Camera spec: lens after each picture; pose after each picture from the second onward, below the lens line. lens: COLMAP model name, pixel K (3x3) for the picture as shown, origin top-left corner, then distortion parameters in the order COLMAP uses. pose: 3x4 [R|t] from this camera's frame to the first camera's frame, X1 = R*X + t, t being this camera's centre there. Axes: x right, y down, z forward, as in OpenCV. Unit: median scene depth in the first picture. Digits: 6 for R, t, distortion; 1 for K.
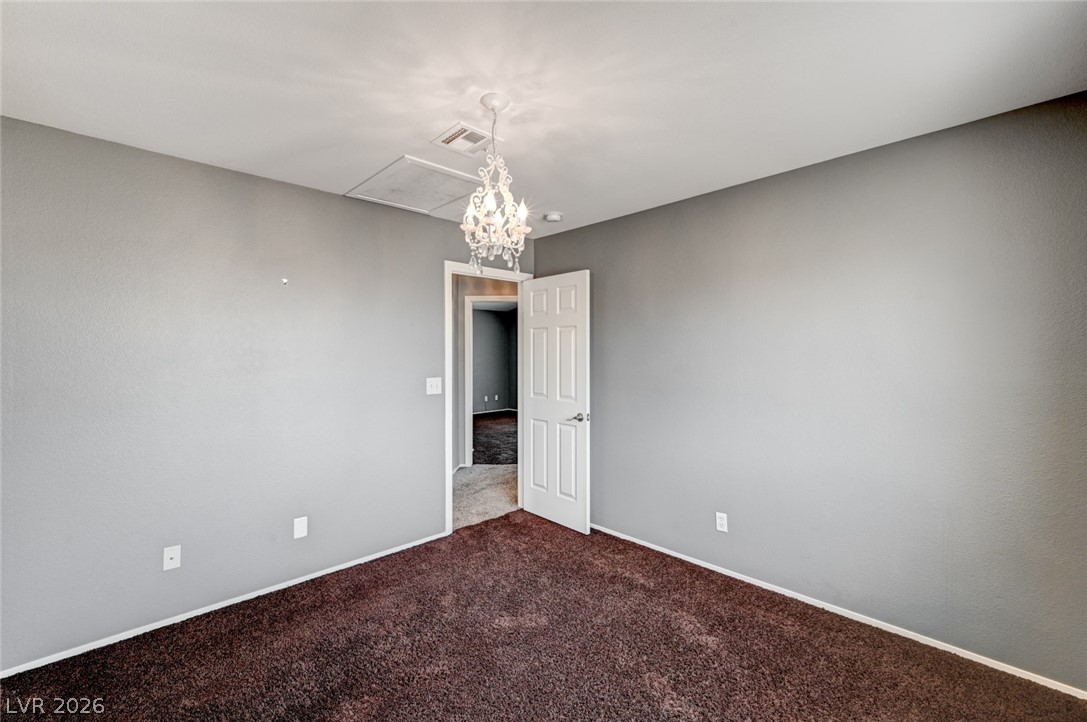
lens RADIAL K [[443.7, 0, 546.5], [0, 443.7, 357.7], [0, 0, 1]] dist [0.001204, 0.000216]
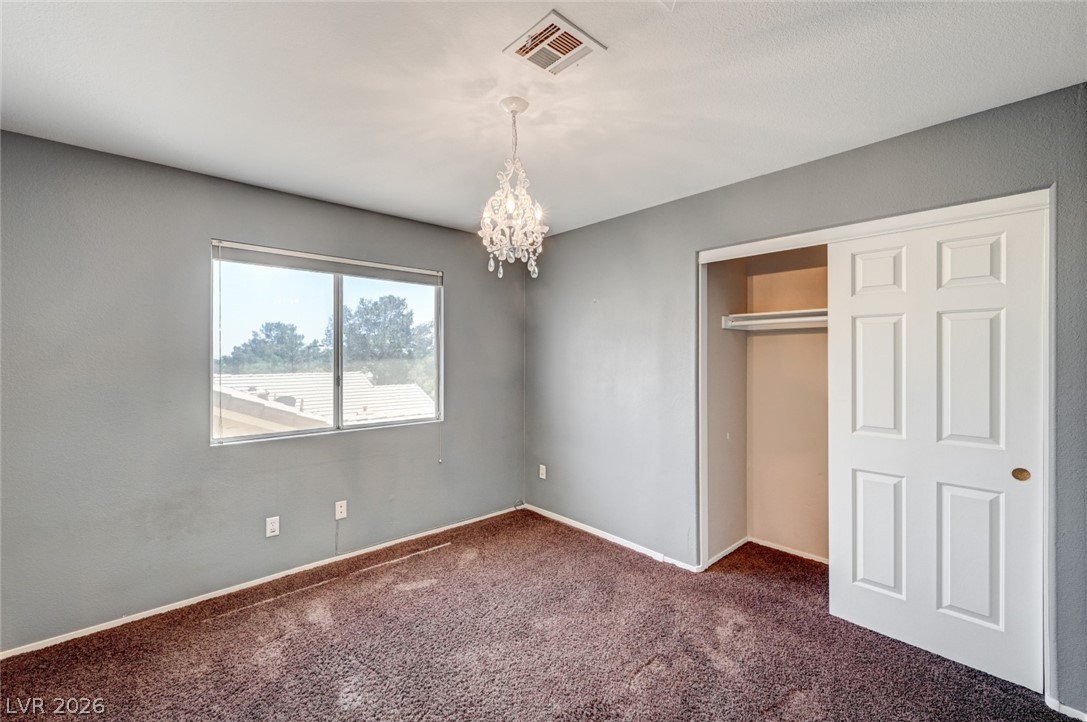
lens RADIAL K [[443.7, 0, 546.5], [0, 443.7, 357.7], [0, 0, 1]] dist [0.001204, 0.000216]
pose [[-0.999691, 0.003990, 0.024528, -0.211333], [0.004244, 0.999938, 0.010299, -0.015874], [-0.024486, 0.010400, -0.999646, 2.002535]]
